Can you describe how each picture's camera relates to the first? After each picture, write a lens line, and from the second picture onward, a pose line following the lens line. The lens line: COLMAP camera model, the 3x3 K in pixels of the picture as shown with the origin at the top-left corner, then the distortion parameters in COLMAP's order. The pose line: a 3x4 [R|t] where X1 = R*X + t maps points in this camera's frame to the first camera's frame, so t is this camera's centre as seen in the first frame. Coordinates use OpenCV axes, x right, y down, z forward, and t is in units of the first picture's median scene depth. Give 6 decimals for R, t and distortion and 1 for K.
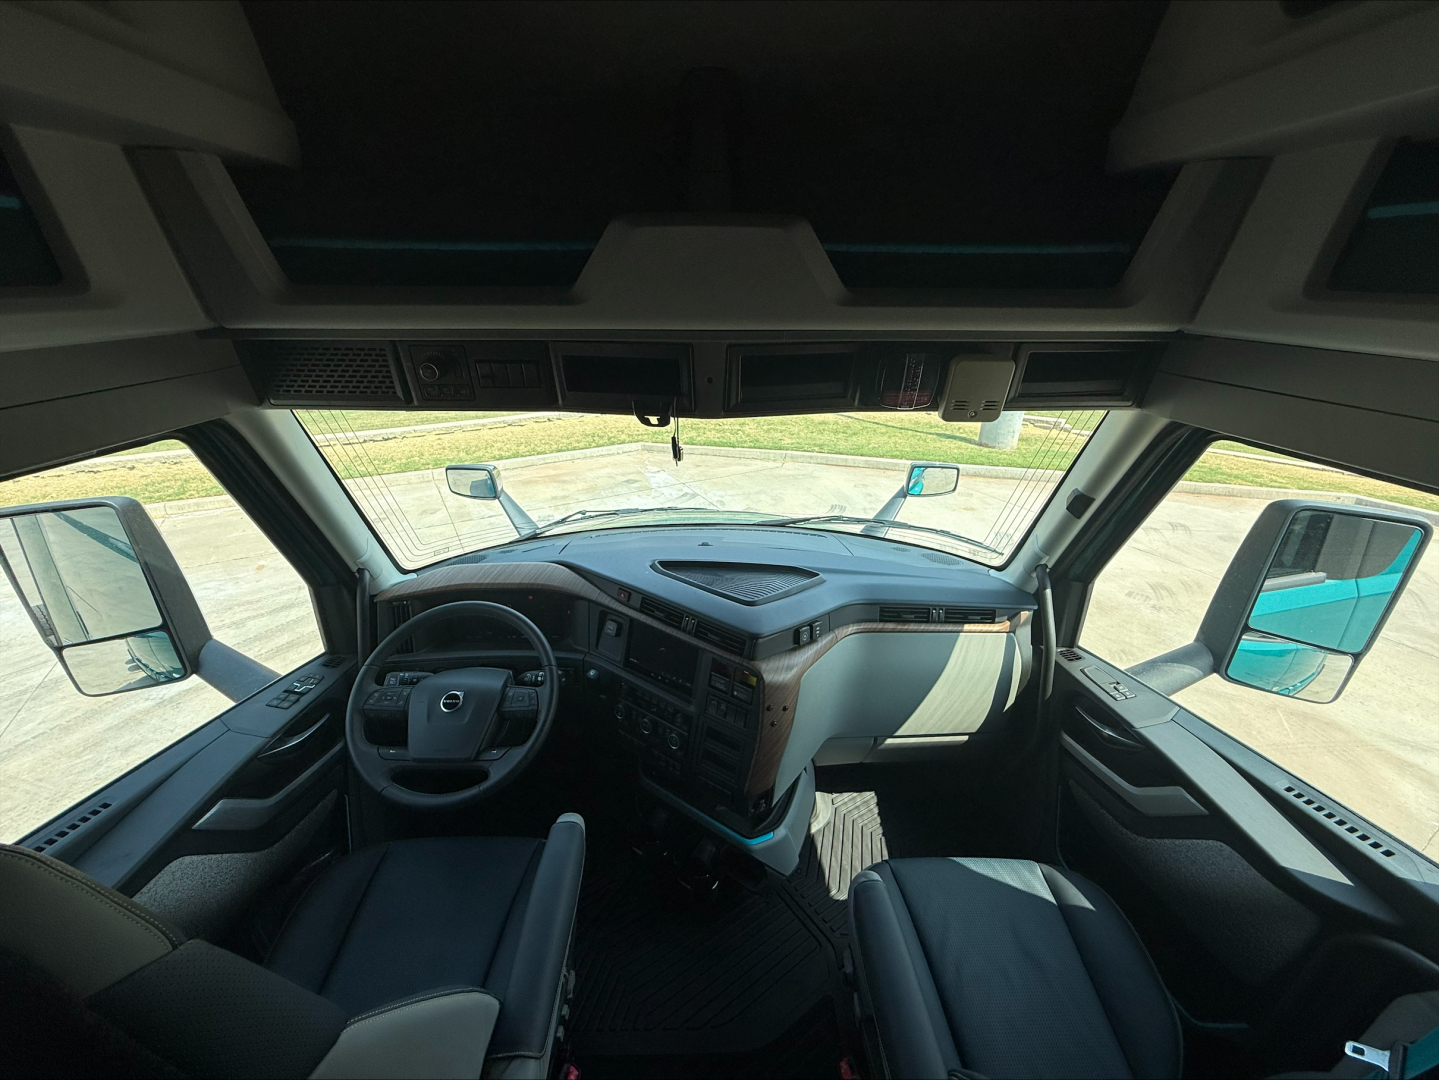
lens RADIAL K [[580.5, 0, 719.5], [0, 580.5, 540.0], [0, 0, 1]] dist [0.002426, 0.000194]
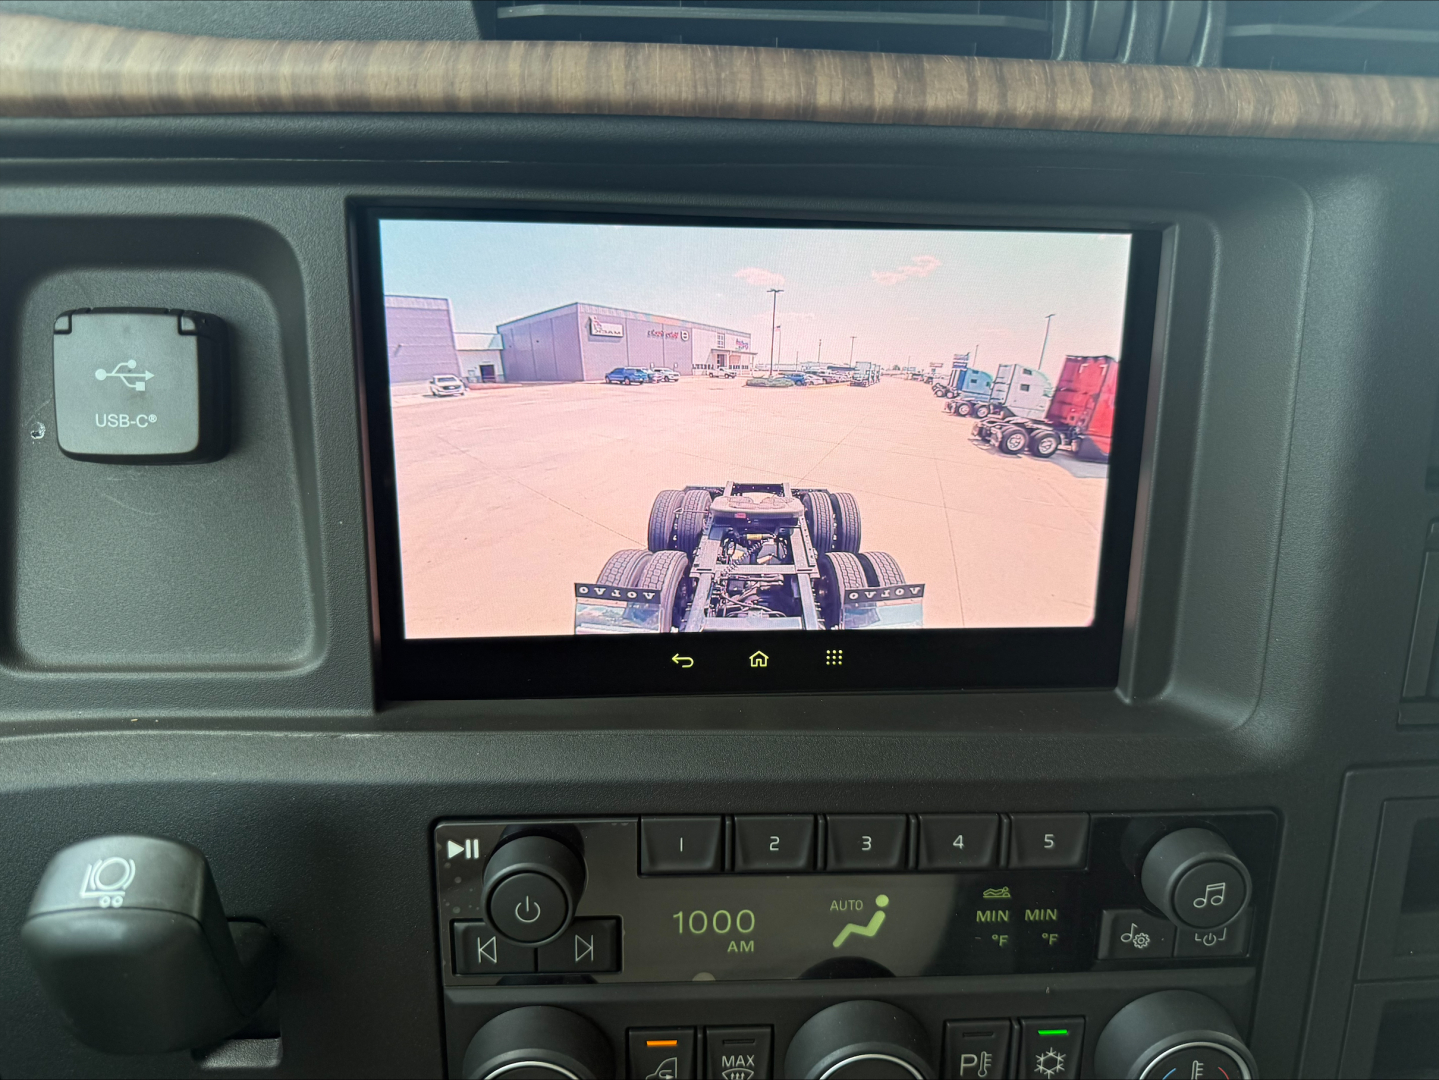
lens RADIAL K [[995.5, 0, 740.5], [0, 995.5, 534.7], [0, 0, 1]] dist [-0.010474, -0.000728]
pose [[0.797548, -0.267536, 0.540686, -0.210952], [0.245704, 0.962631, 0.113888, 0.190244], [-0.550950, 0.042018, 0.833480, 0.841300]]
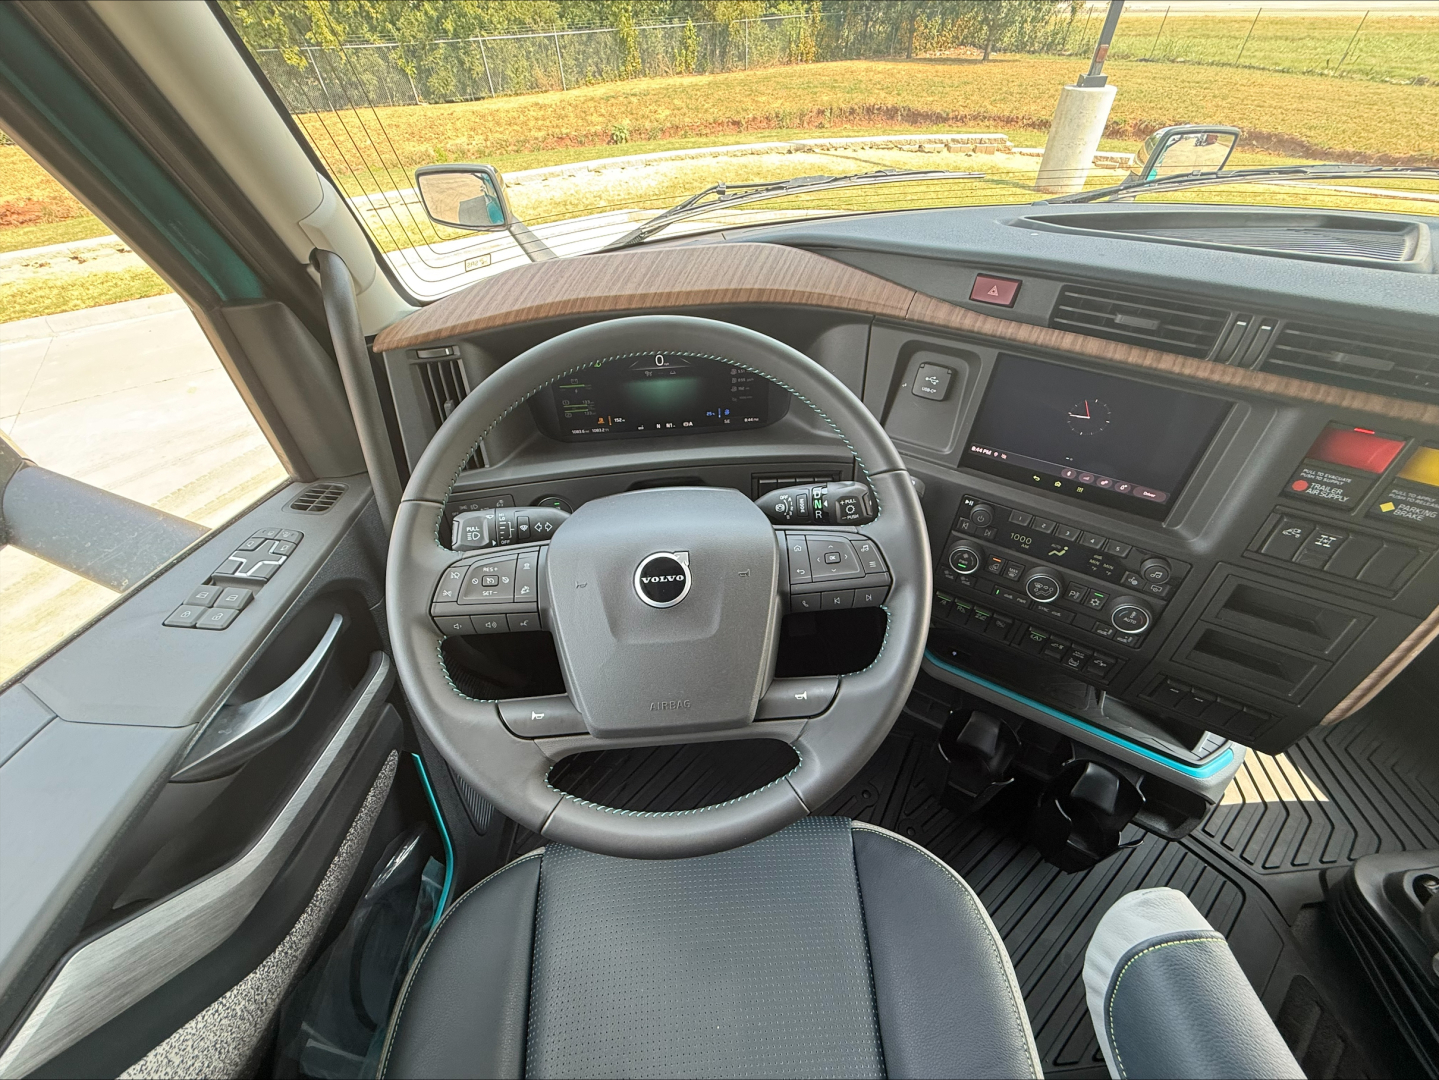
lens RADIAL K [[580.5, 0, 719.5], [0, 580.5, 540.0], [0, 0, 1]] dist [0.002426, 0.000194]
pose [[0.997428, -0.068069, 0.022462, -0.382113], [0.057374, 0.945995, 0.319064, 0.120455], [-0.042967, -0.316954, 0.947467, 0.576111]]
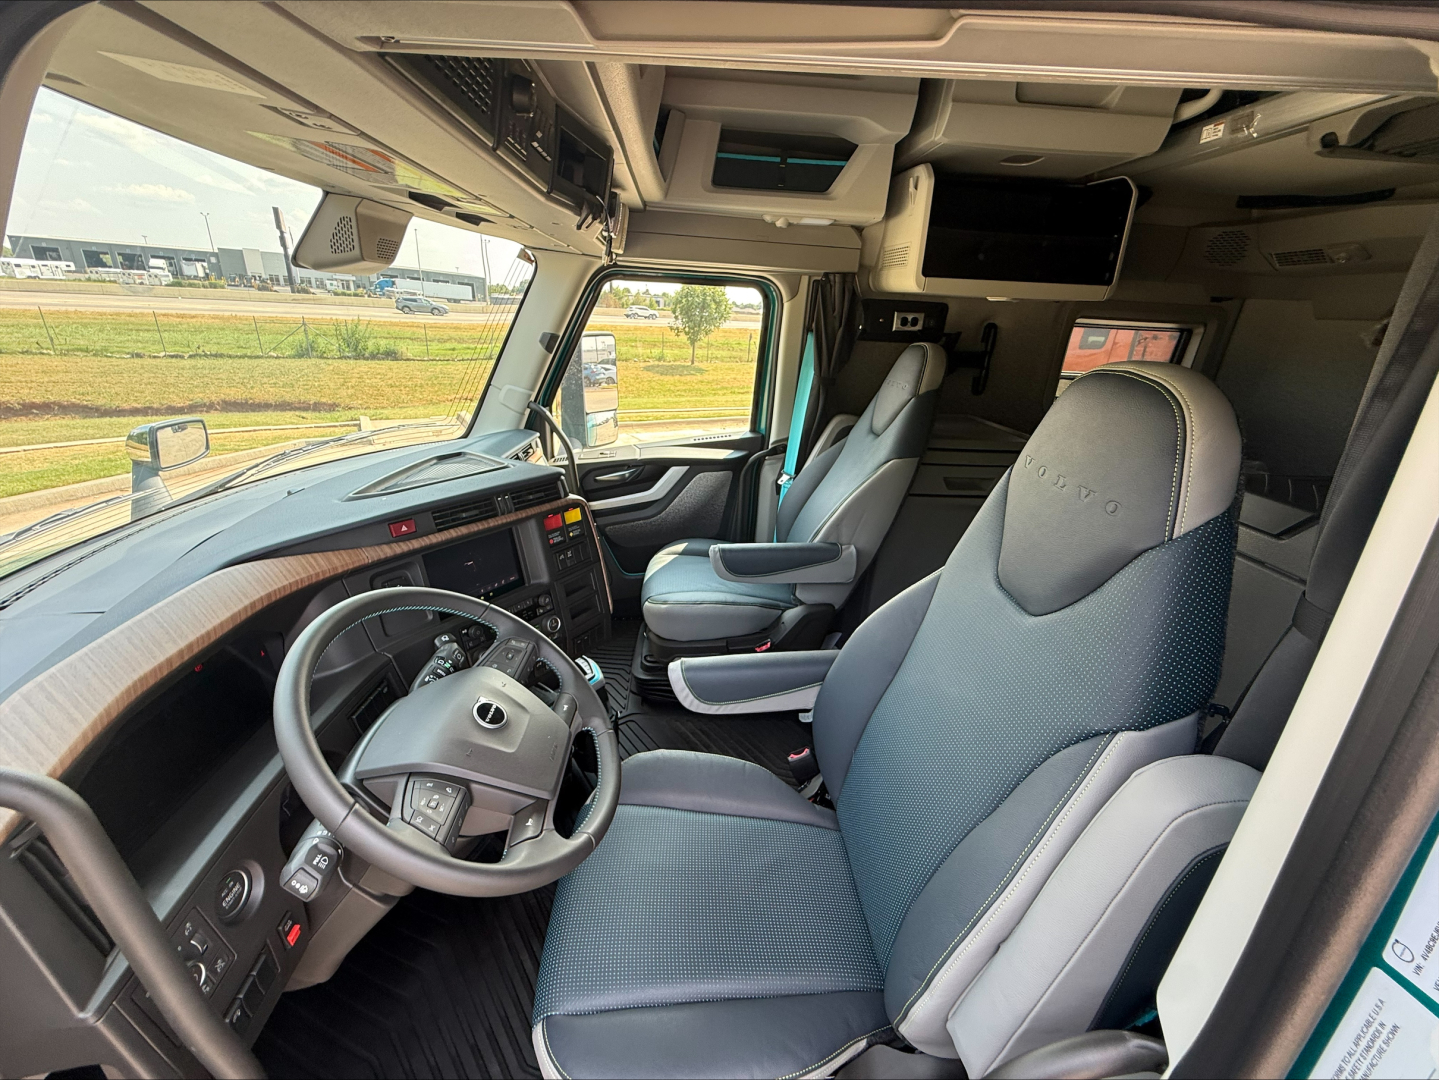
lens RADIAL K [[580.5, 0, 719.5], [0, 580.5, 540.0], [0, 0, 1]] dist [0.002426, 0.000194]
pose [[-0.041888, -0.372461, 0.927102, -0.859481], [0.372154, 0.855327, 0.360441, -0.005919], [-0.927225, 0.360122, 0.102785, 0.578567]]
